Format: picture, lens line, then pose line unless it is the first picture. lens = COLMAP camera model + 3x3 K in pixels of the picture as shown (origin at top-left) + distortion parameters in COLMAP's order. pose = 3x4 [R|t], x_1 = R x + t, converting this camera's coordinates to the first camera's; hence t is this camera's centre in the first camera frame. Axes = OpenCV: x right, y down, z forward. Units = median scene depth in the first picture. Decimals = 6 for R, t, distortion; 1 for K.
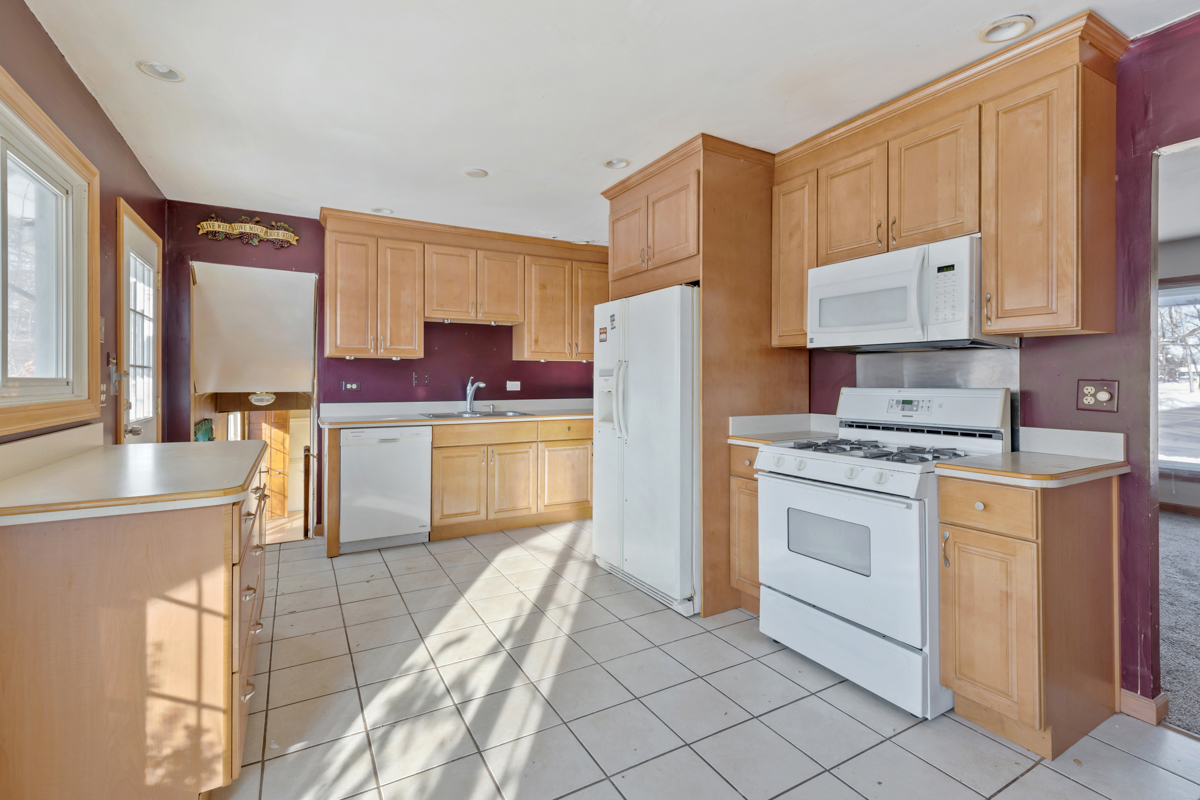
lens RADIAL K [[546.6, 0, 619.6], [0, 546.6, 376.9], [0, 0, 1]] dist [0.000966, 0.000118]
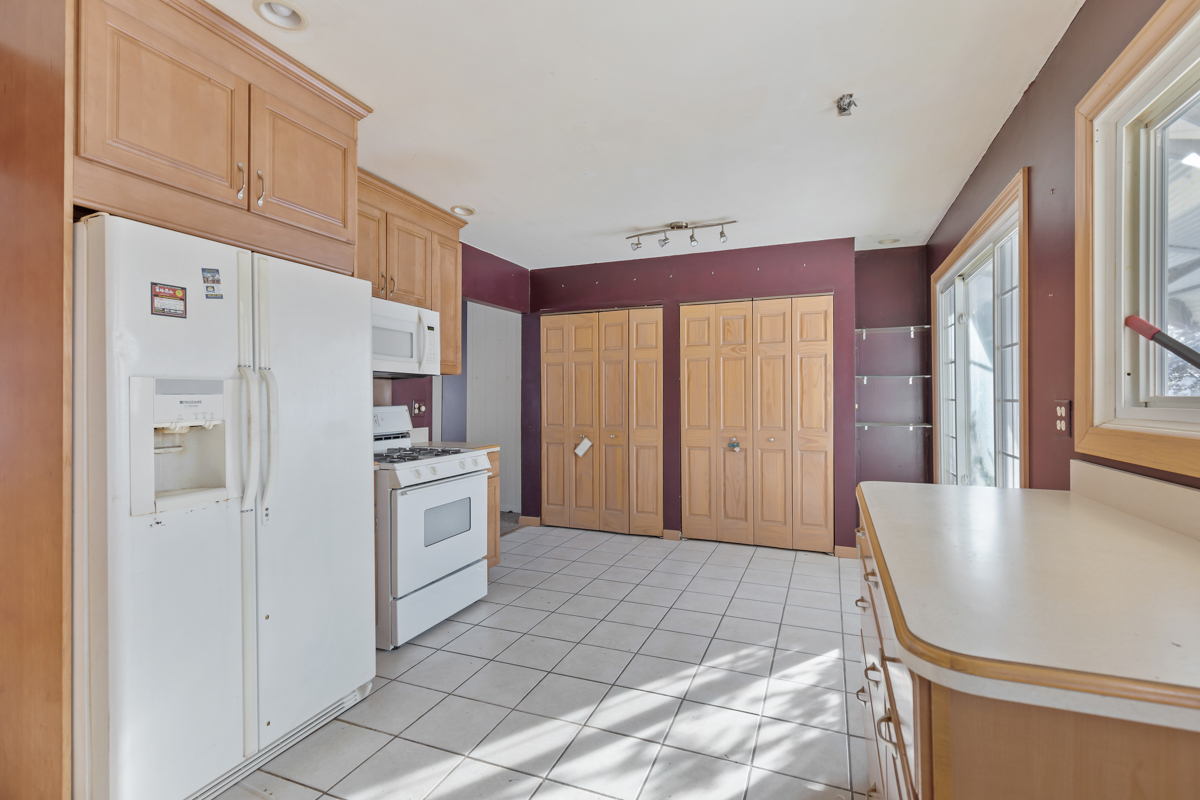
lens RADIAL K [[554.8, 0, 600.0], [0, 554.8, 400.0], [0, 0, 1]] dist [0.000343, 0.000028]
pose [[-0.601082, 0.001271, 0.799186, -0.928466], [0.000582, 0.999999, -0.001152, 0.007017], [-0.799187, -0.000227, -0.601083, 1.530920]]
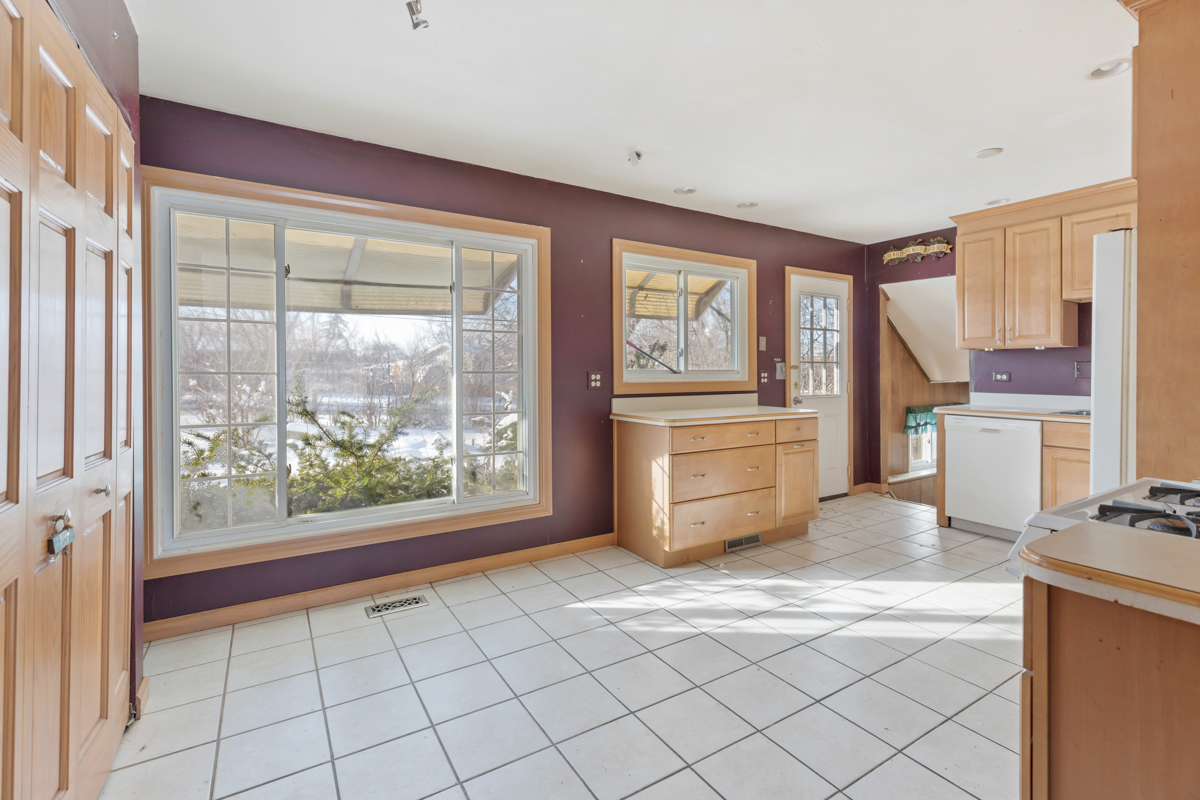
lens RADIAL K [[540.6, 0, 598.1], [0, 540.6, 378.7], [0, 0, 1]] dist [0.000901, 0.000152]
pose [[0.020402, 0.012905, -0.999709, 0.977589], [0.006233, 0.999896, 0.013035, 0.004987], [0.999772, -0.006497, 0.020319, 0.442904]]
